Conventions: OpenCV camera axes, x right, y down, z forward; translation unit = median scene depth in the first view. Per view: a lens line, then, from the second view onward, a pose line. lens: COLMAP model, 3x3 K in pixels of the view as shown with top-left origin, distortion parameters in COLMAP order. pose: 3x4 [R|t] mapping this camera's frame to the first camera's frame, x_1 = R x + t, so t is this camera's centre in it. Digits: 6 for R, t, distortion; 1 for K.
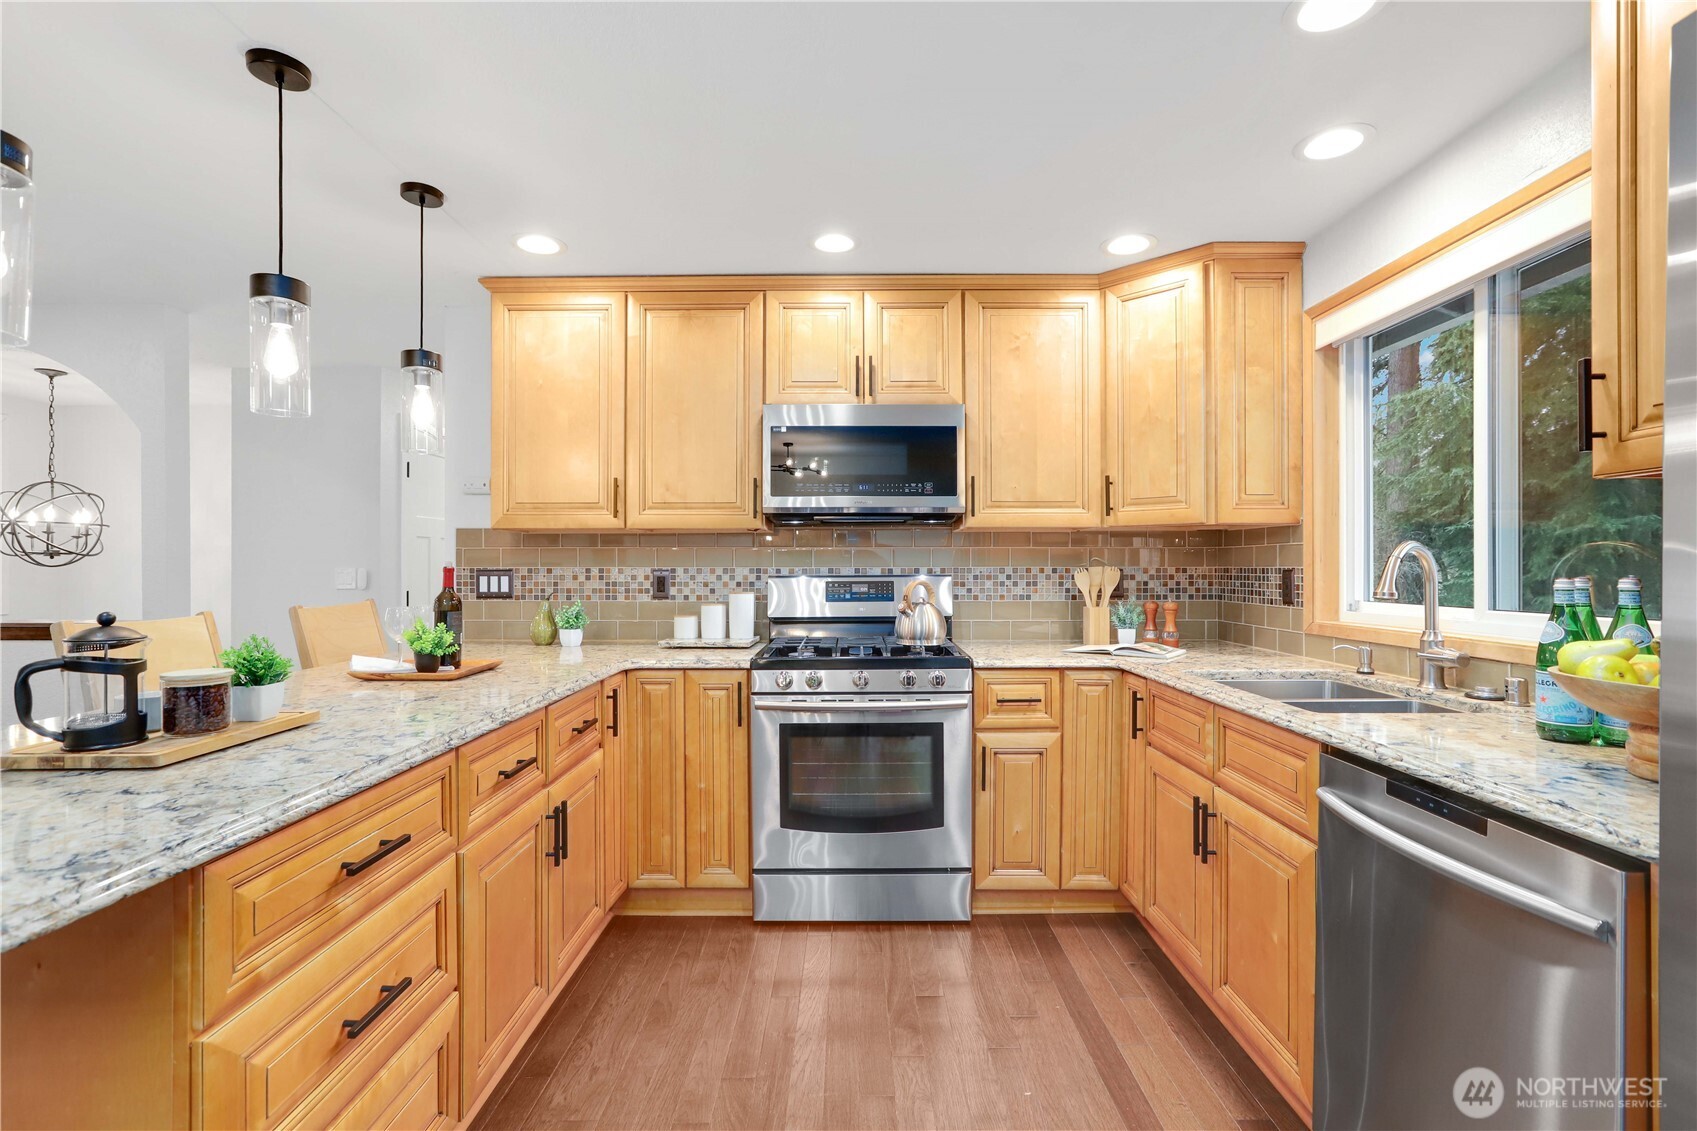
lens RADIAL K [[798.3, 0, 850.9], [0, 798.3, 565.1], [0, 0, 1]] dist [-0.036412, 0.013905]
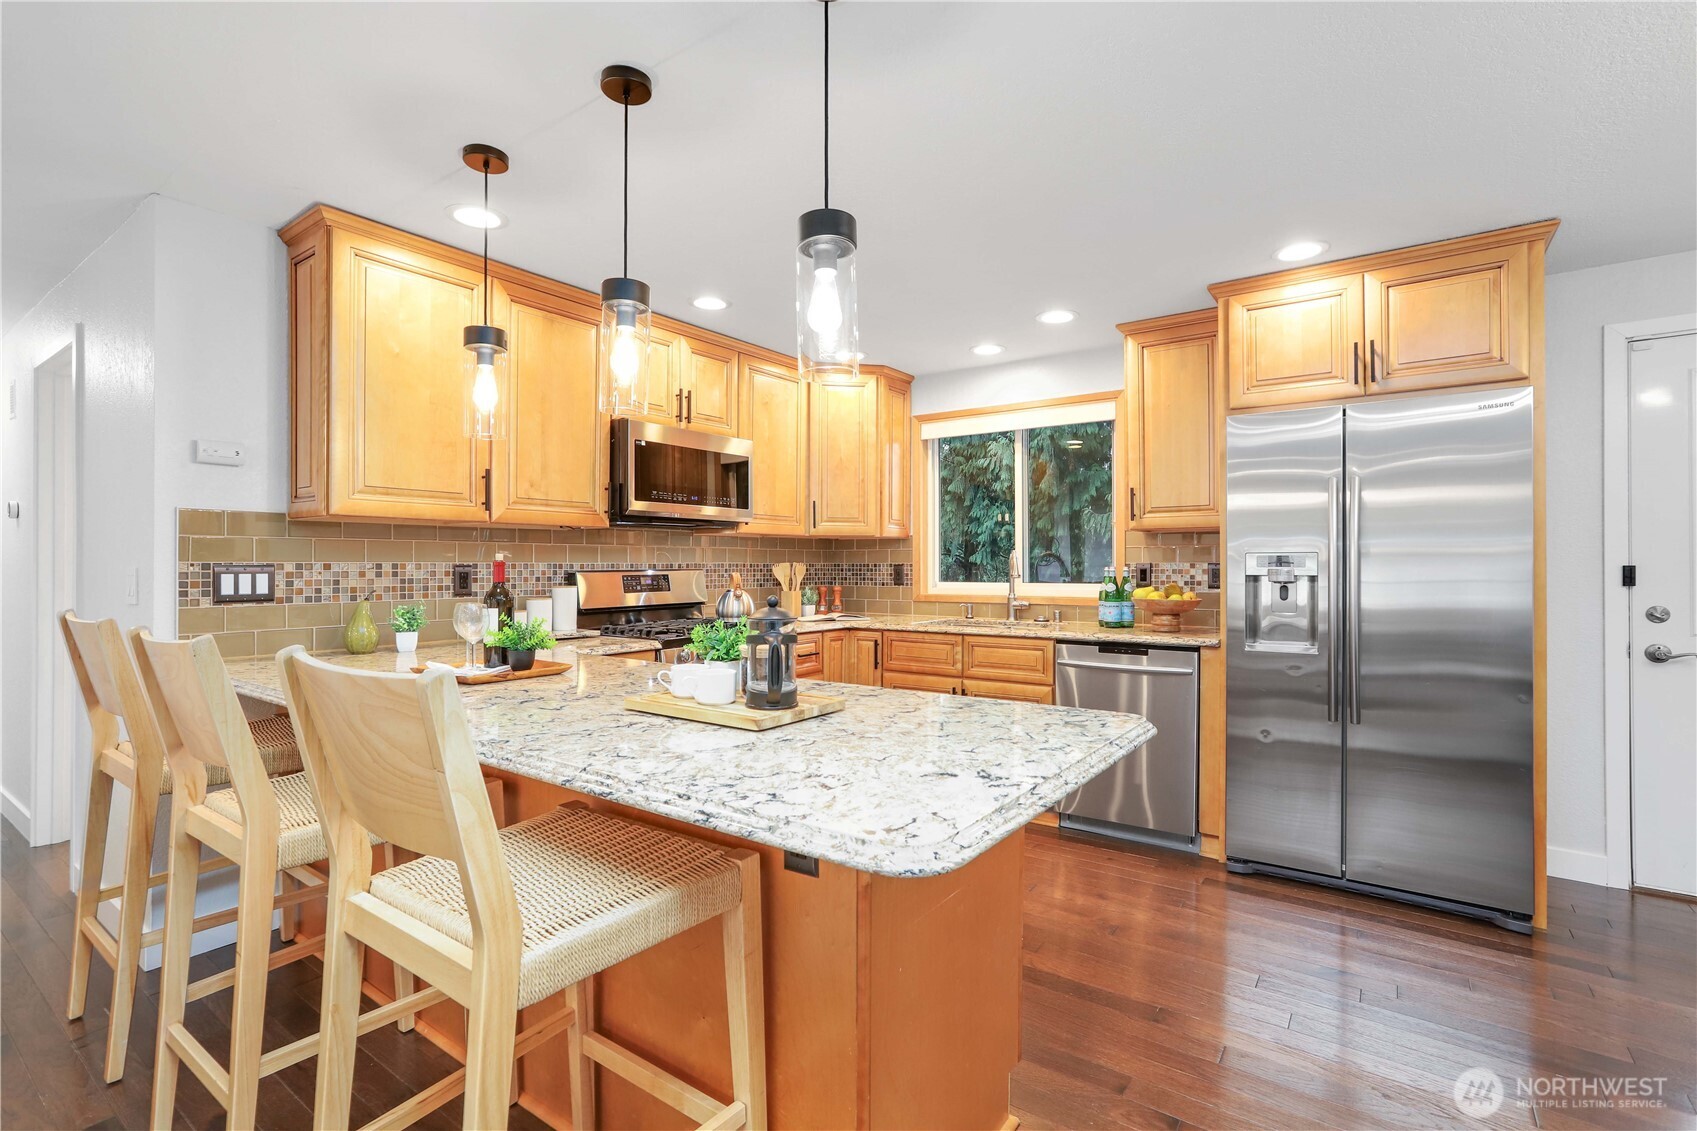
lens RADIAL K [[798.3, 0, 833.9], [0, 798.3, 555.9], [0, 0, 1]] dist [-0.036412, 0.013905]
pose [[0.581573, 0.008529, 0.813450, -0.790816], [-0.002921, 0.999960, -0.008396, 0.001642], [-0.813489, 0.002507, 0.581574, 0.099643]]
